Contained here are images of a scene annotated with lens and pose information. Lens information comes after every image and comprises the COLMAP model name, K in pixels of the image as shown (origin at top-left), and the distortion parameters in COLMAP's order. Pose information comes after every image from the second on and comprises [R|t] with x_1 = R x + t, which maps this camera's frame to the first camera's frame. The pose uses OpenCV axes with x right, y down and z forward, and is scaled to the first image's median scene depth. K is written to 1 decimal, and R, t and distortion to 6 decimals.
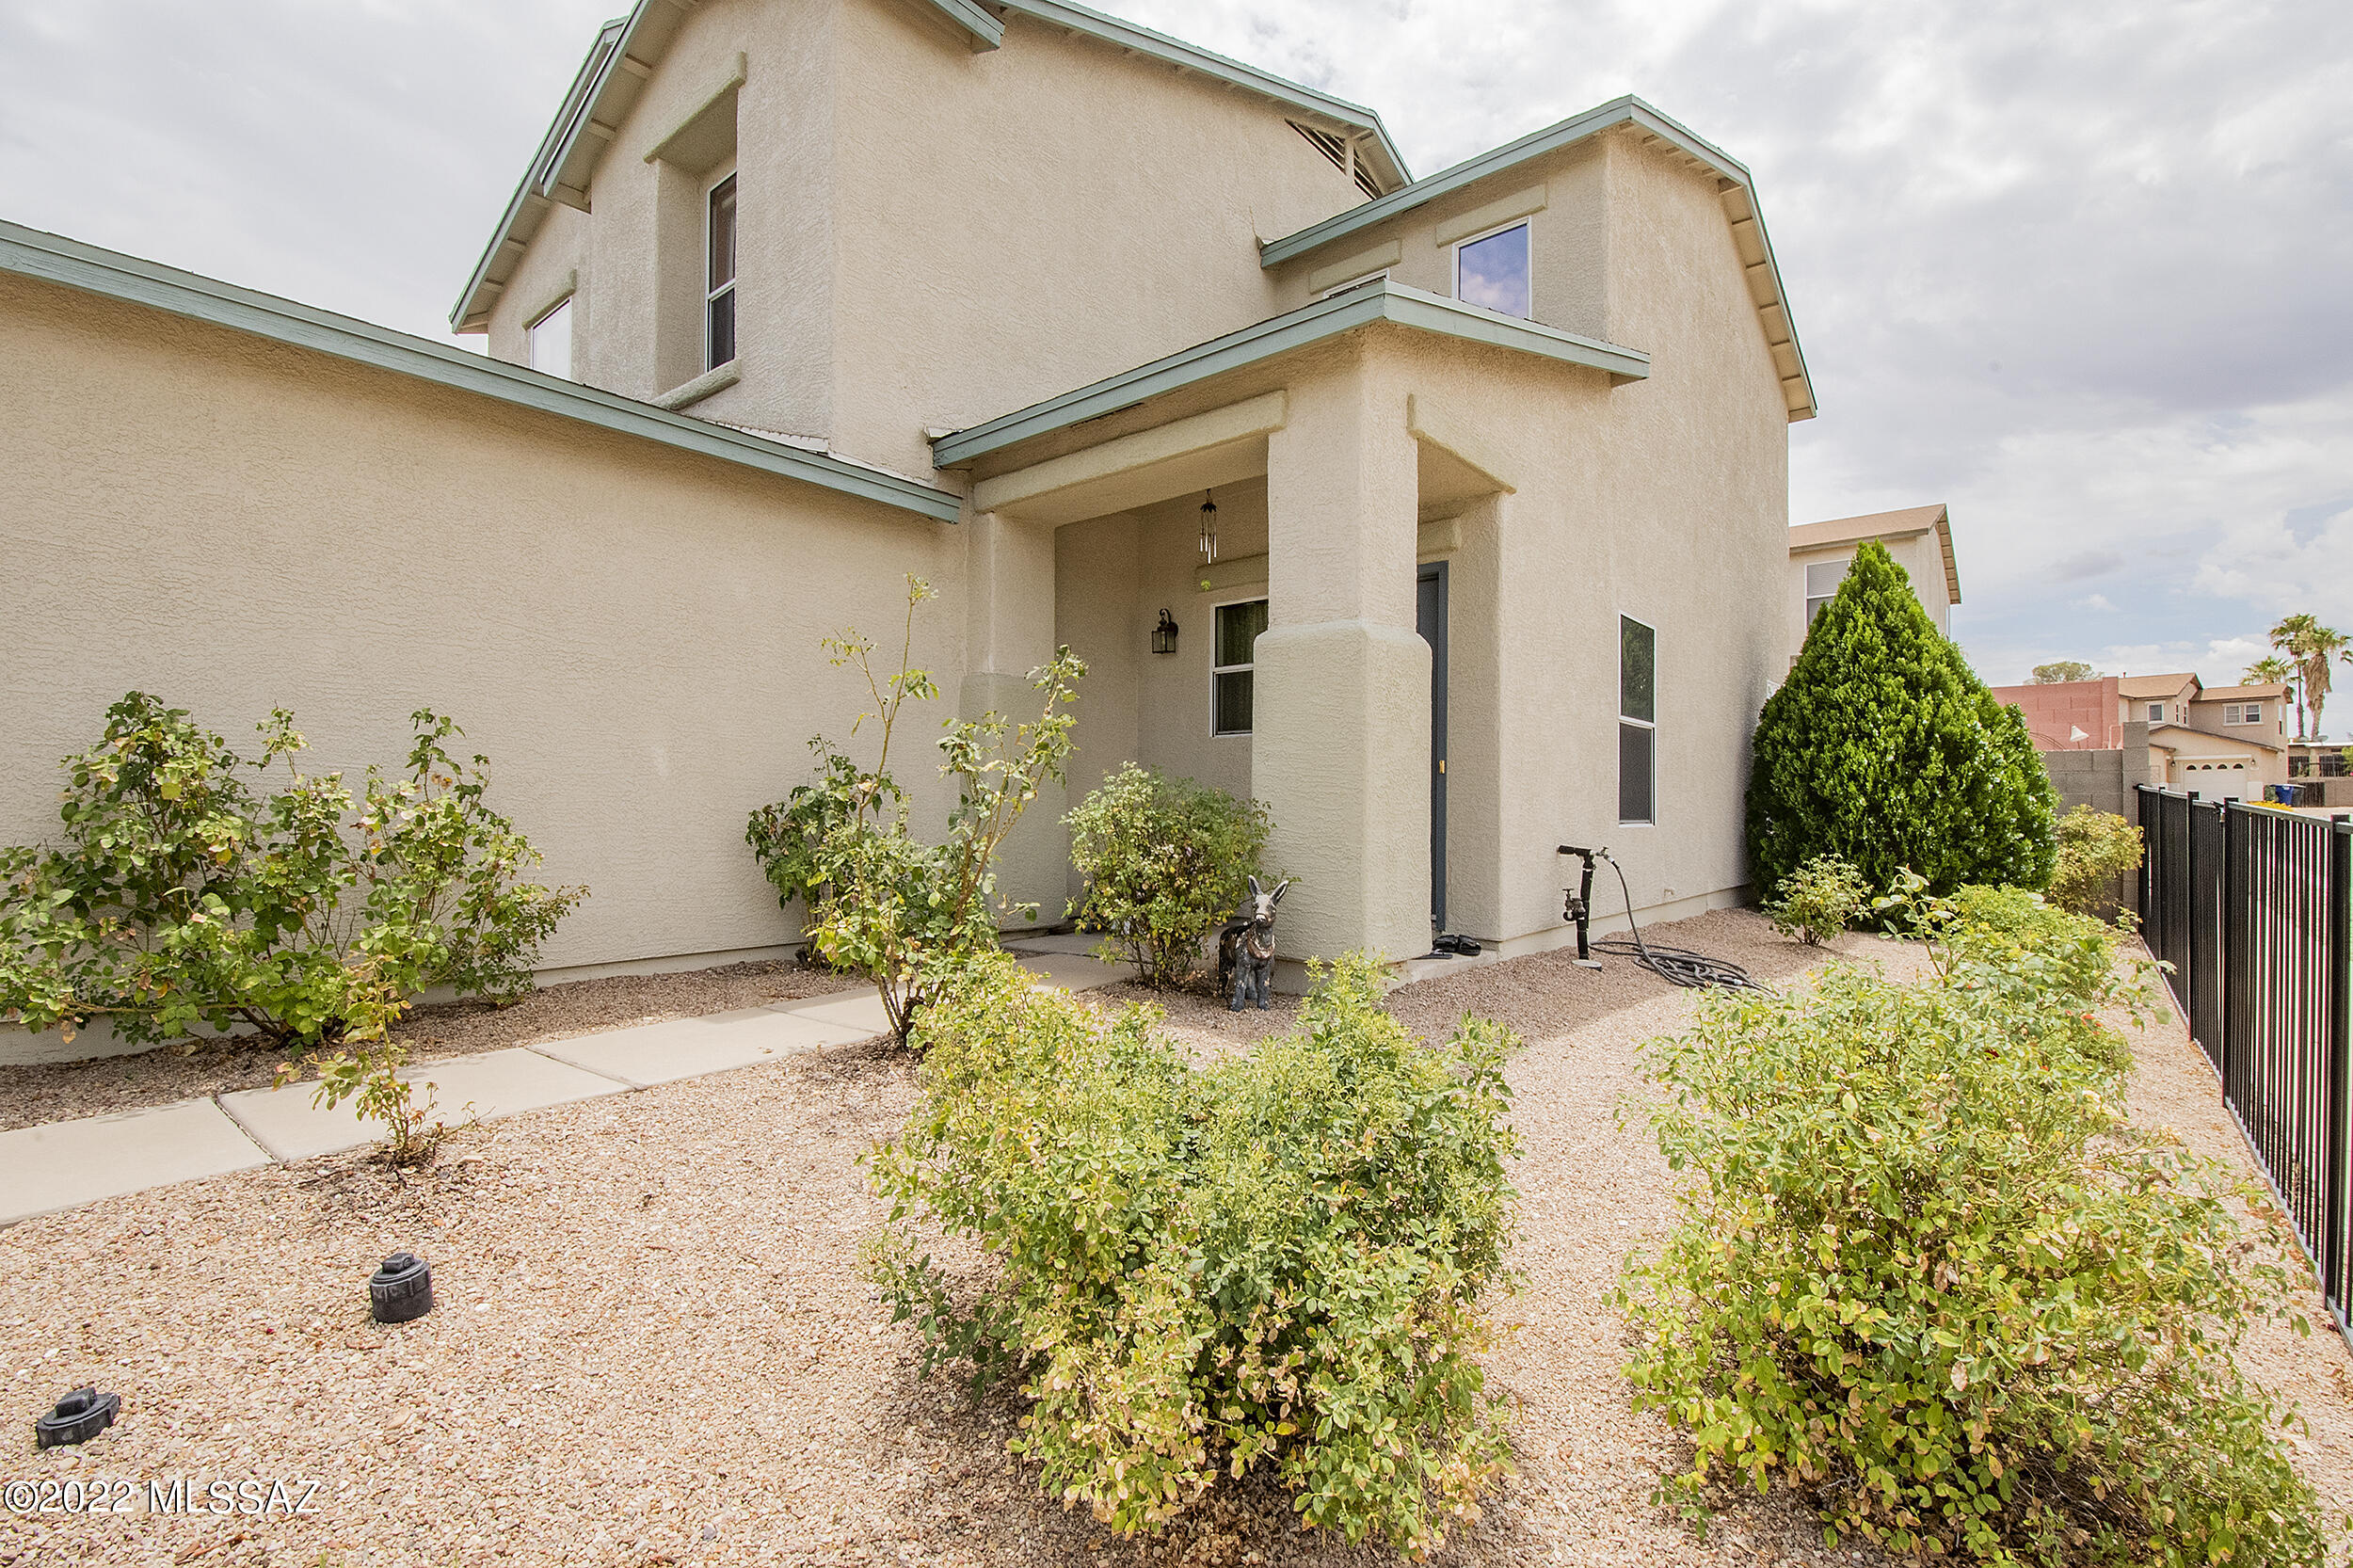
lens RADIAL K [[1045.3, 0, 1202.1], [0, 1045.3, 805.7], [0, 0, 1]] dist [0.018806, -0.018971]
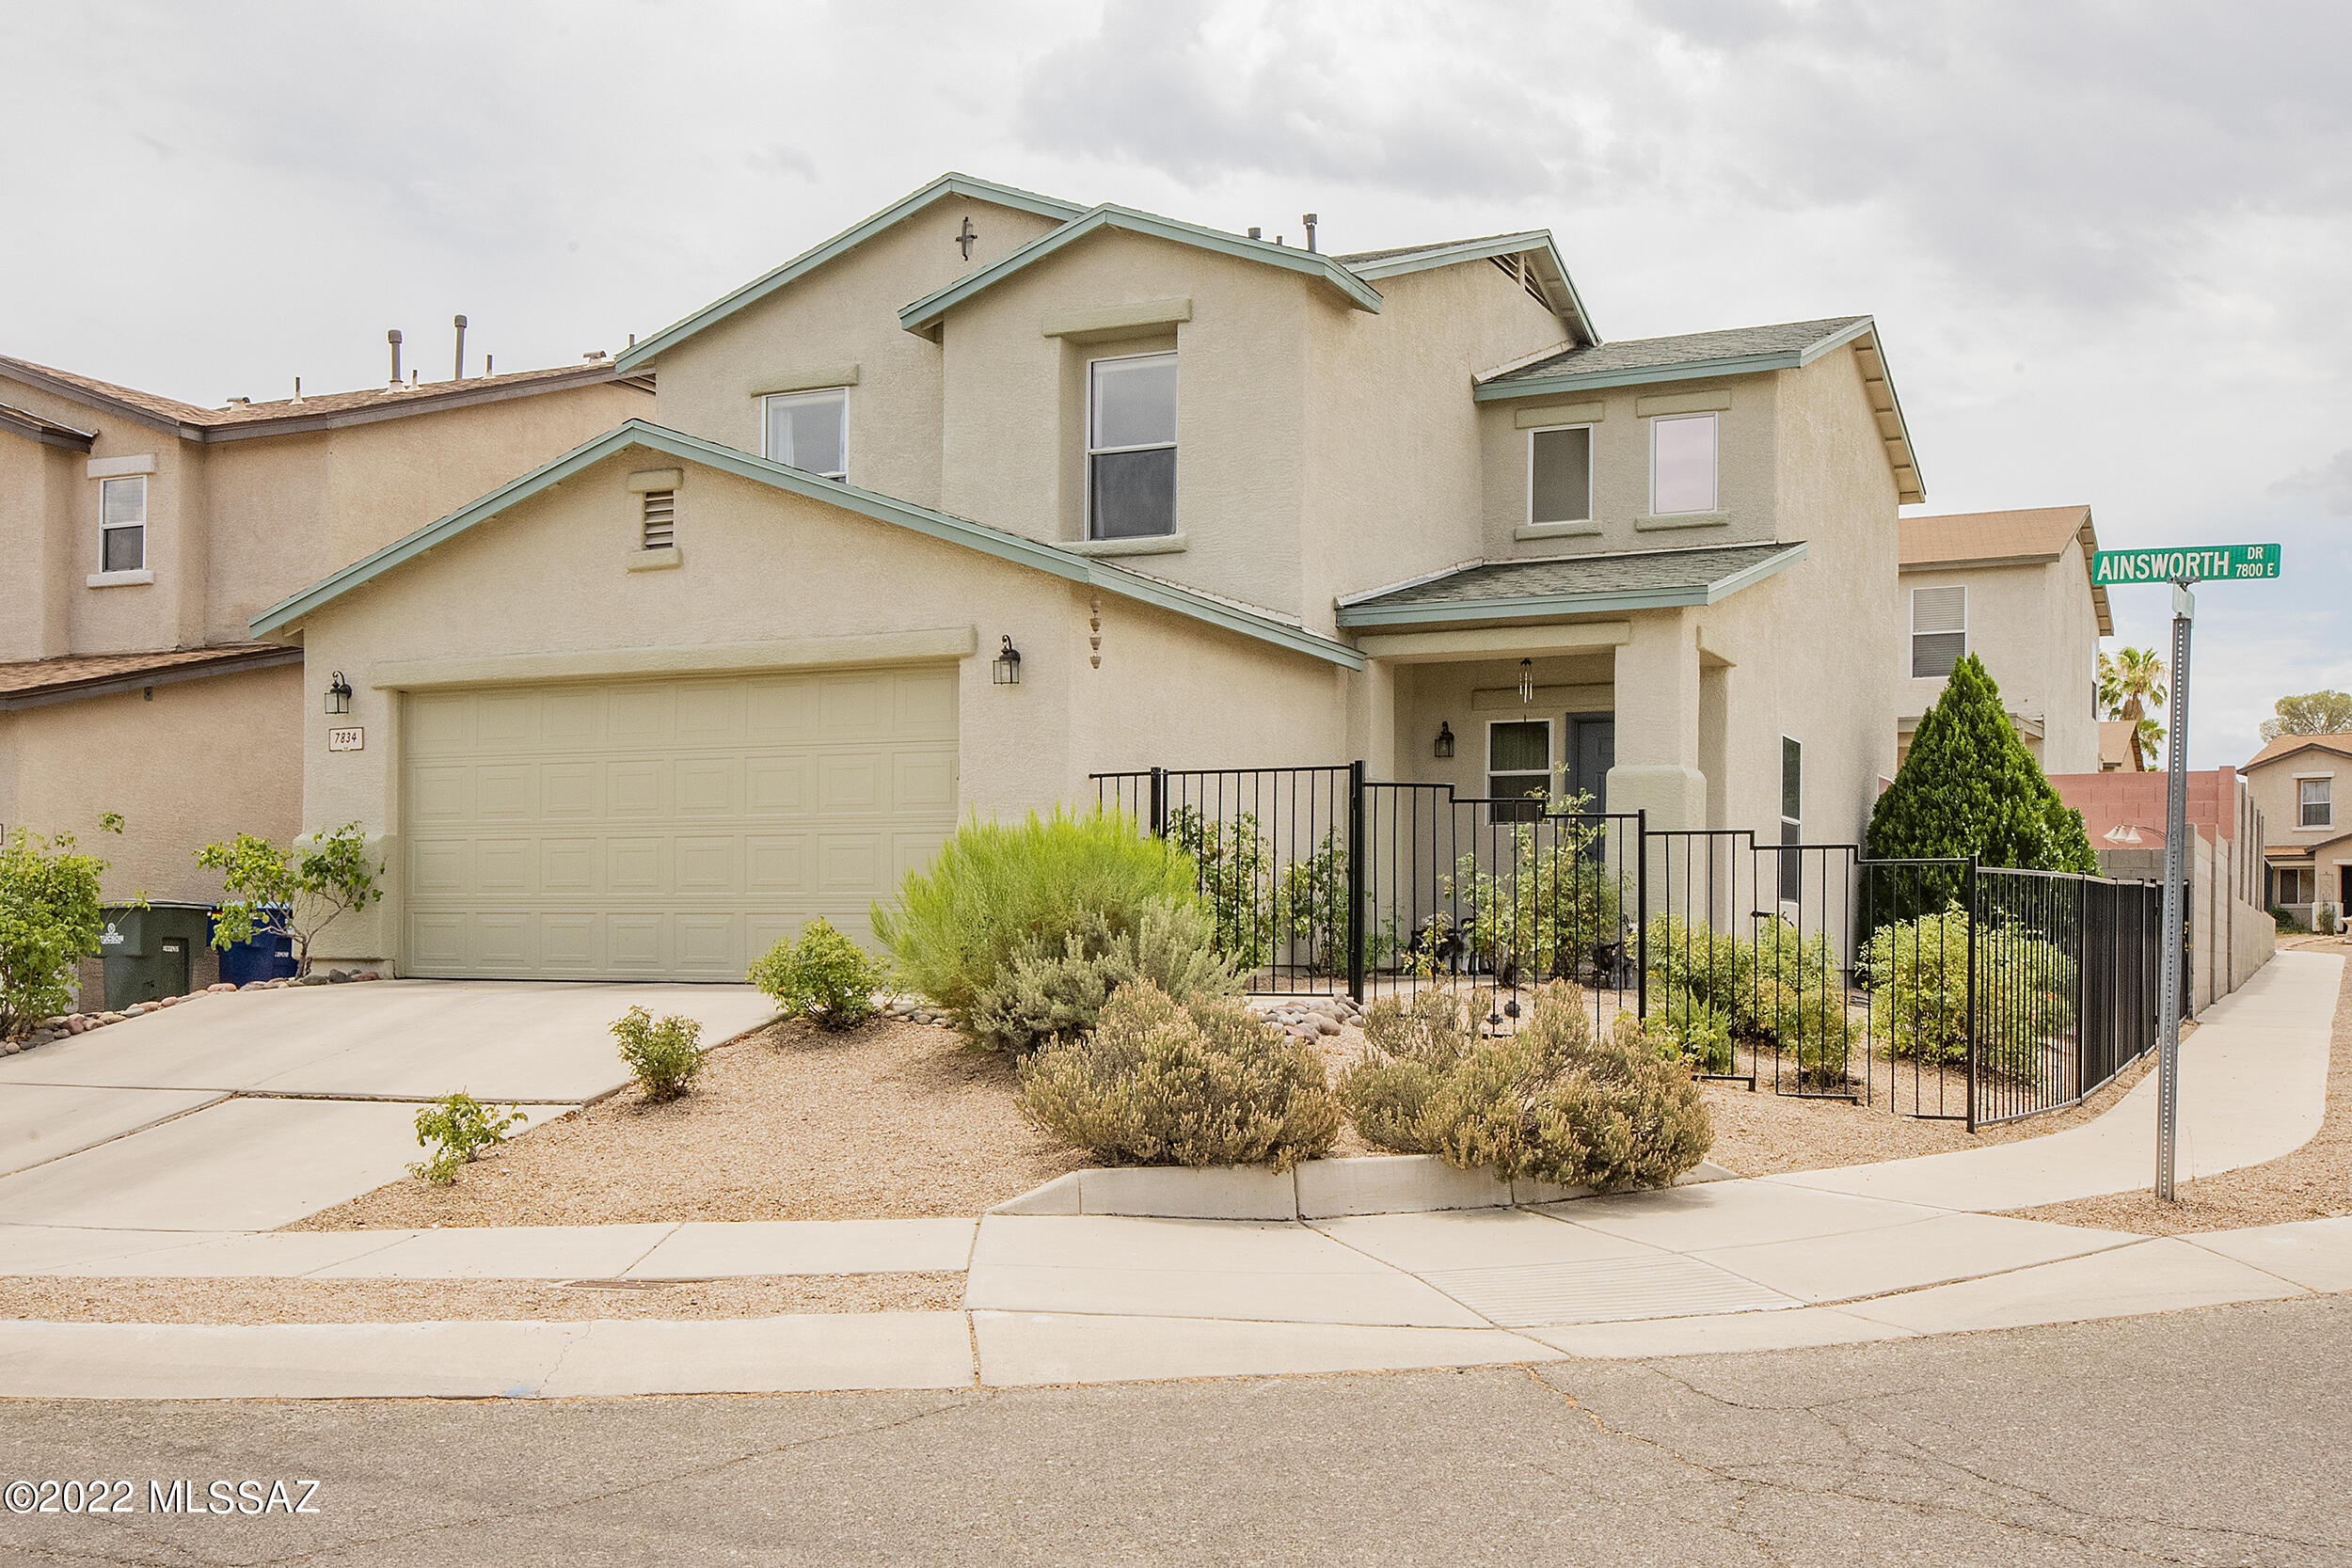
lens RADIAL K [[2461.8, 0, 1174.1], [0, 2461.8, 952.3], [0, 0, 1]] dist [0.015236, 0.030237]
pose [[0.972603, 0.008583, 0.232315, -0.830873], [-0.009370, 0.999953, 0.002286, 0.065936], [-0.232284, -0.004400, 0.972638, -1.428497]]
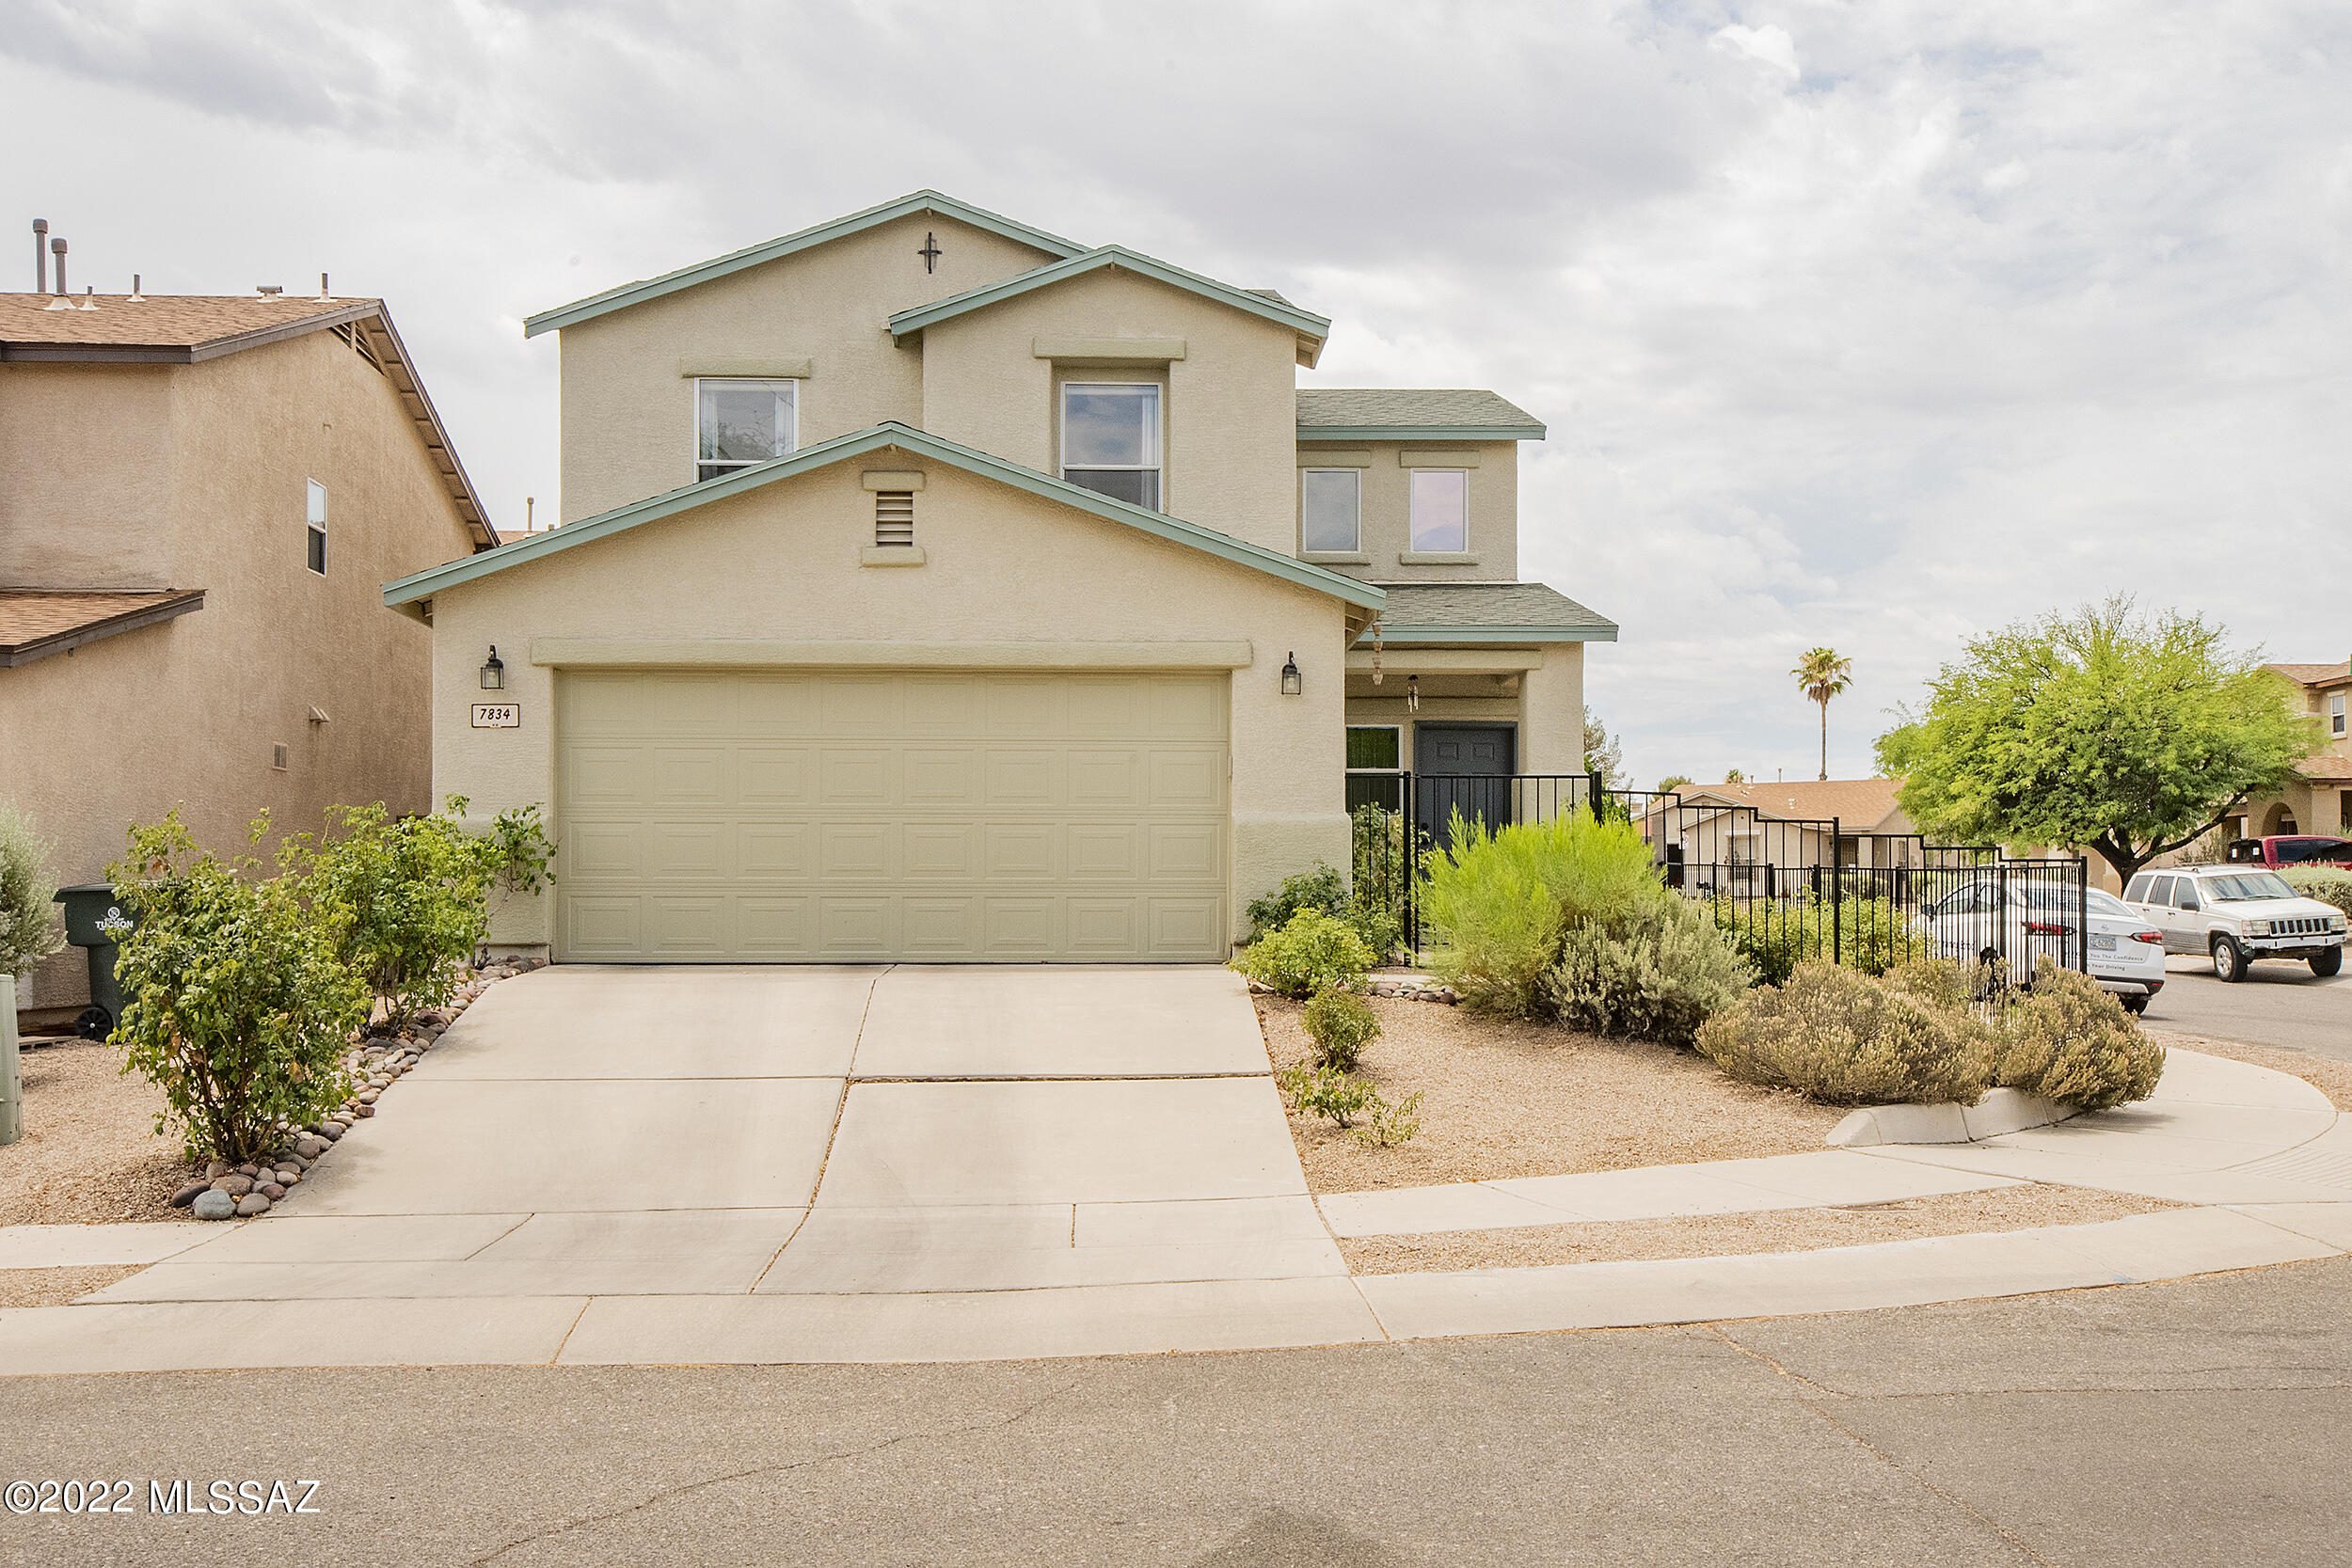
lens RADIAL K [[2448.9, 0, 1173.0], [0, 2448.9, 900.9], [0, 0, 1]] dist [0.015825, 0.002650]
pose [[0.740995, 0.005816, 0.671486, -1.955009], [-0.003366, 0.999982, -0.004947, 0.055447], [-0.671502, 0.001405, 0.741001, -1.081388]]
